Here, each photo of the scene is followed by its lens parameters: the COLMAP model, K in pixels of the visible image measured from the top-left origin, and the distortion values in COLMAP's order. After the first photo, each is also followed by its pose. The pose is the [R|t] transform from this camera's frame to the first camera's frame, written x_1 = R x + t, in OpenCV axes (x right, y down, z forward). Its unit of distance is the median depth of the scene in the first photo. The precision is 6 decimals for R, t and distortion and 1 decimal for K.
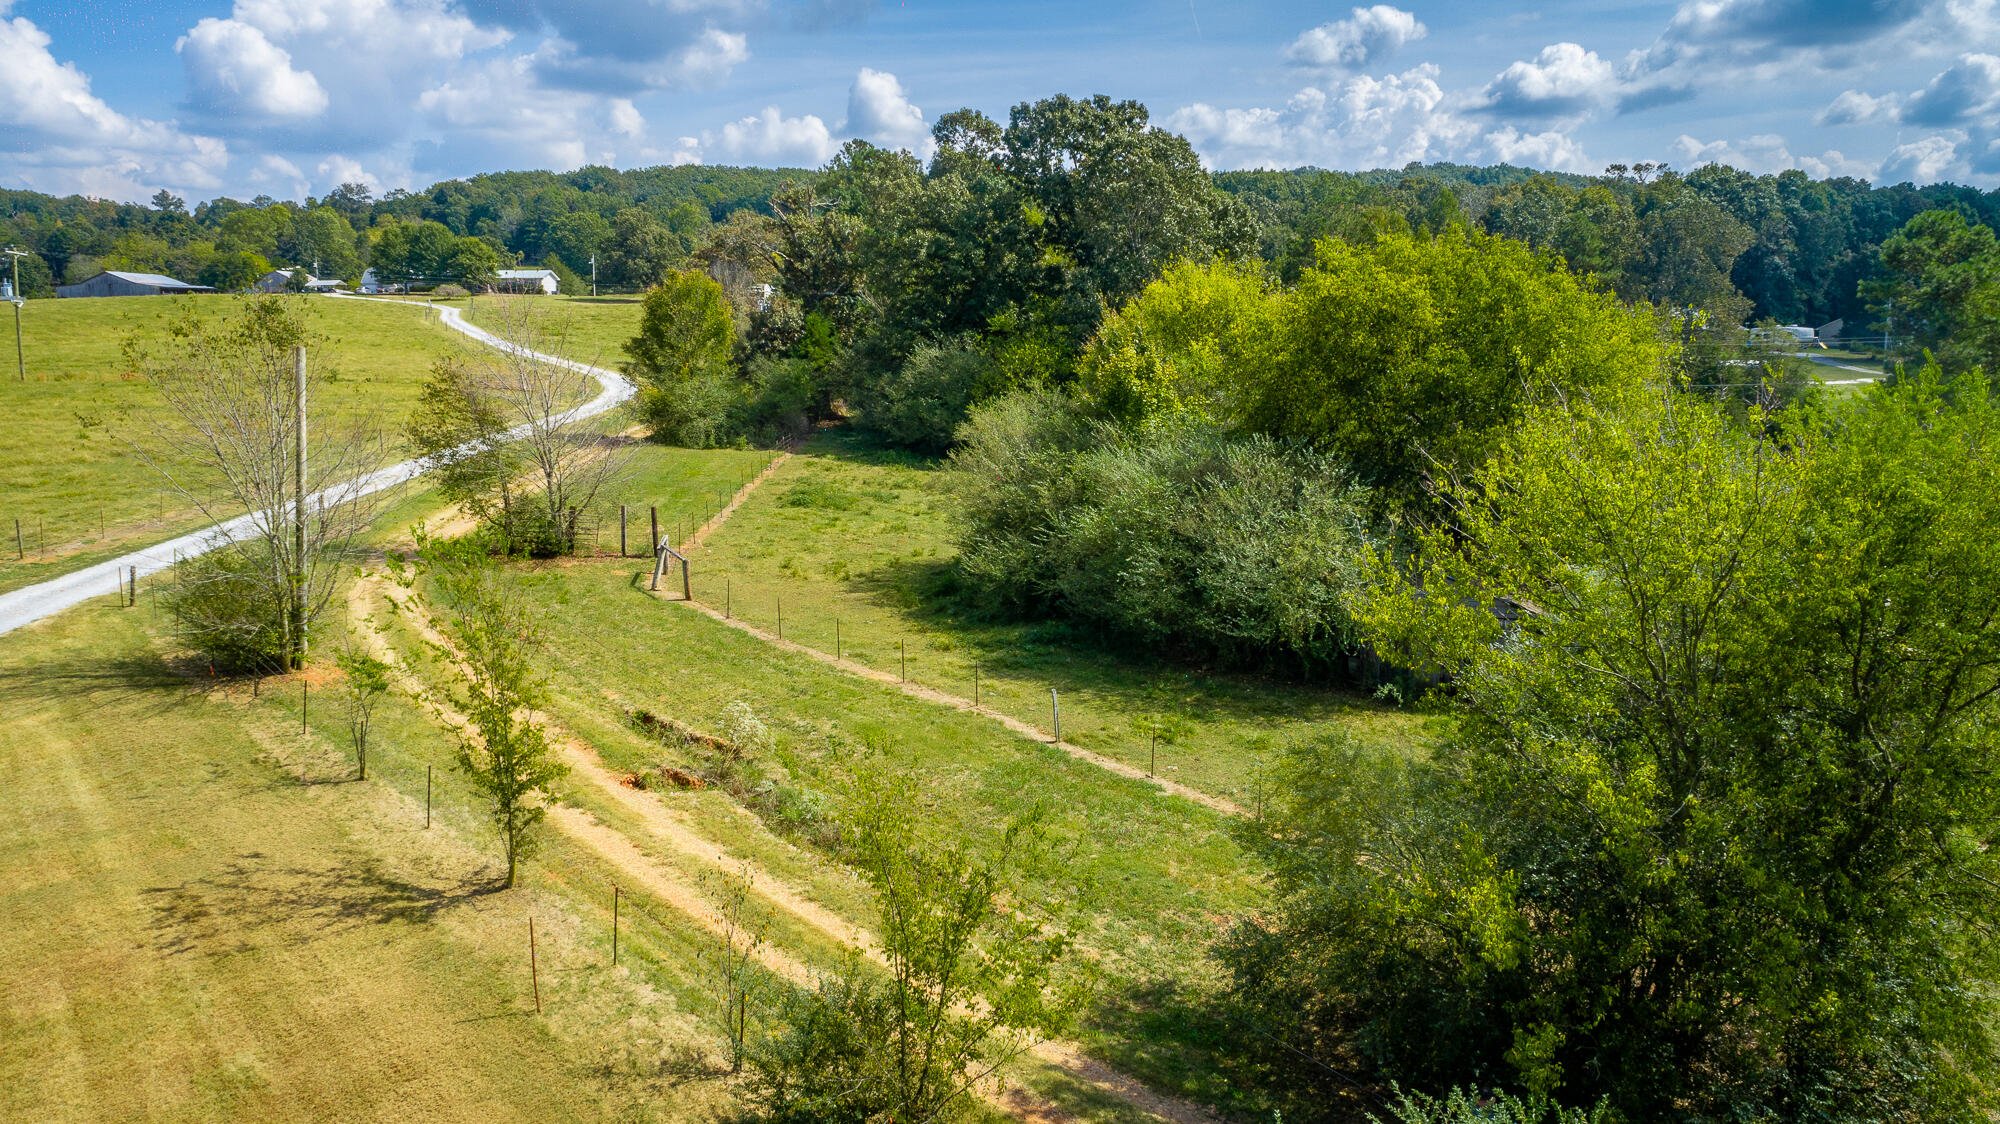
lens RADIAL K [[1356.3, 0, 1000.7], [0, 1356.3, 559.5], [0, 0, 1]] dist [-0.013701, 0.012804]
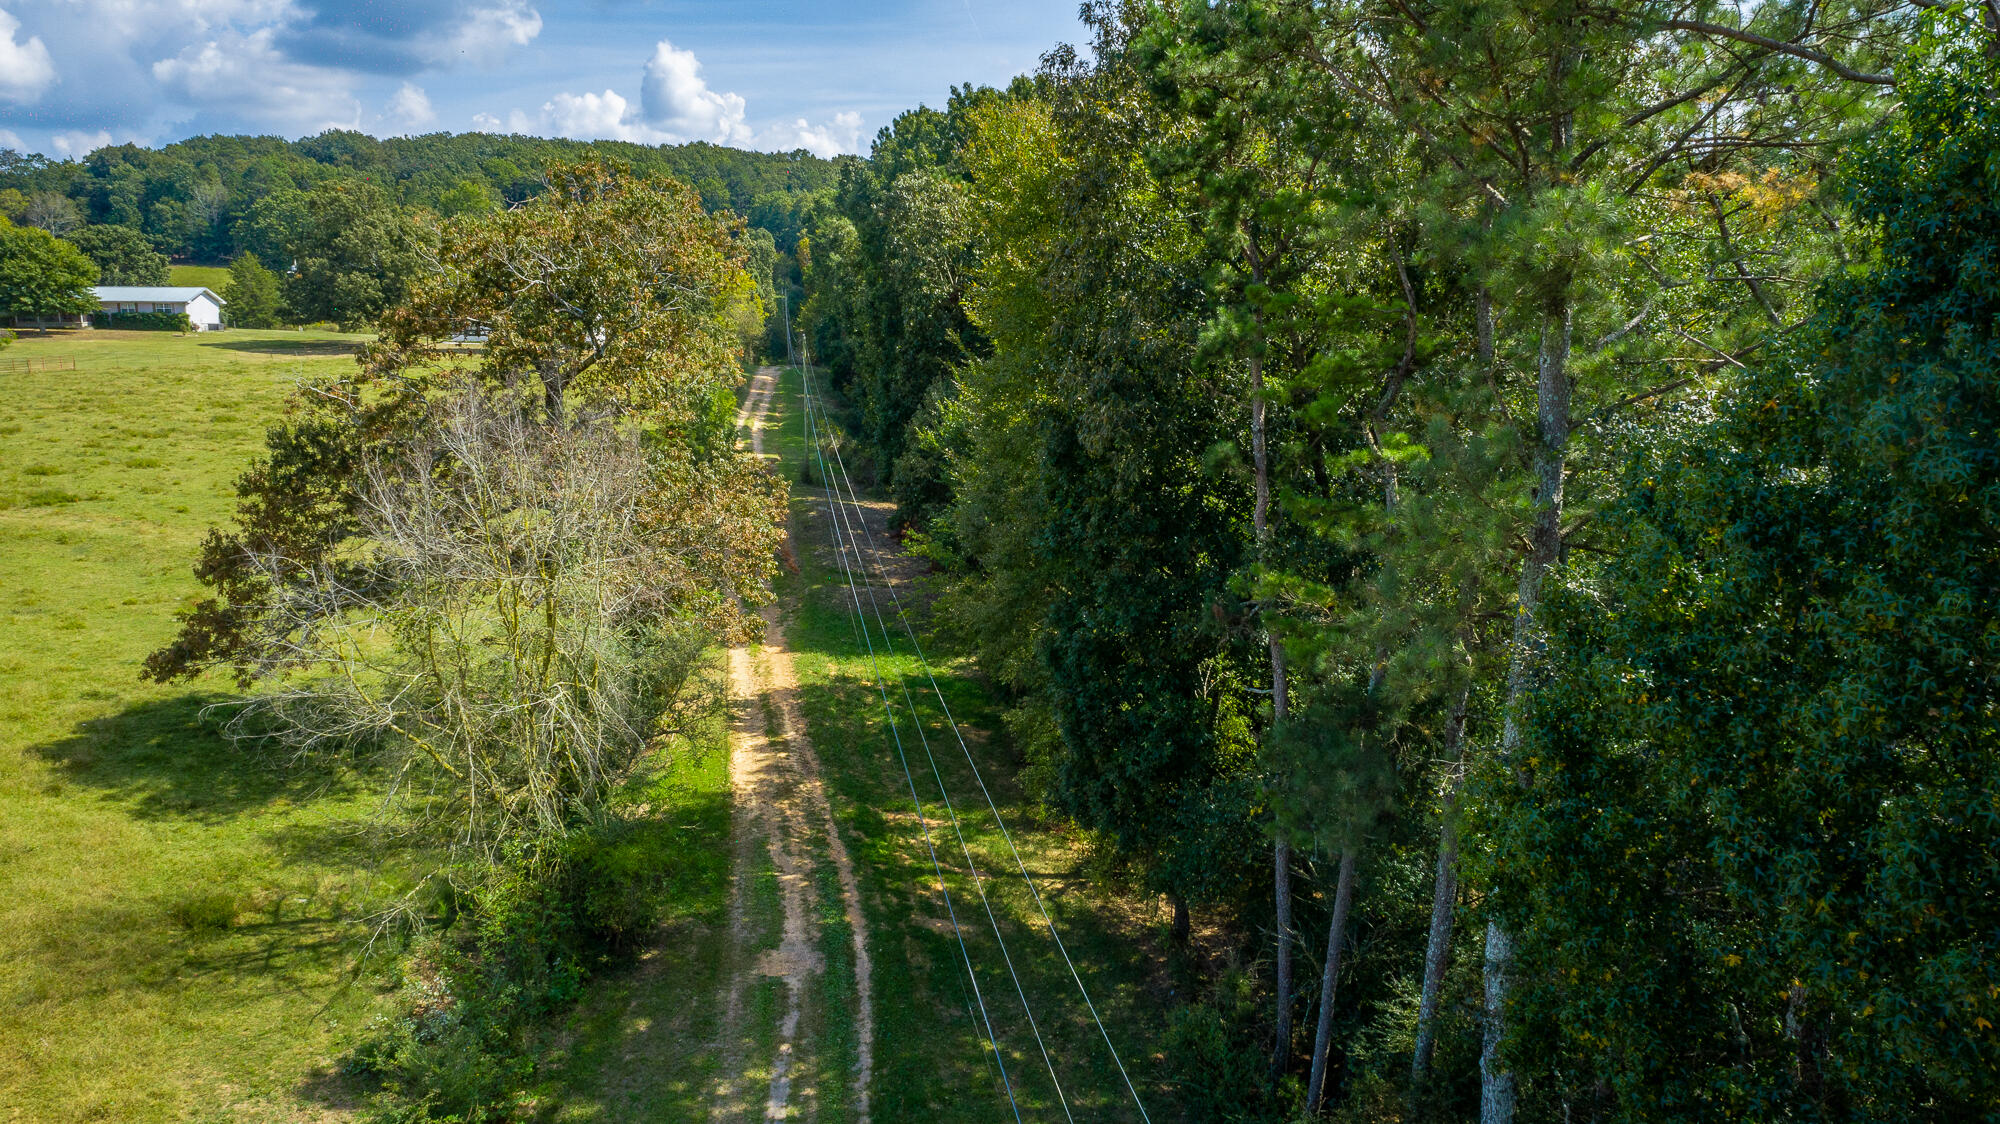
lens RADIAL K [[1356.3, 0, 1000.7], [0, 1356.3, 559.5], [0, 0, 1]] dist [-0.013701, 0.012804]
pose [[0.991176, -0.018635, 0.131238, -0.047944], [0.018130, 0.999823, 0.005039, -0.058814], [-0.131308, -0.002615, 0.991338, 0.240994]]
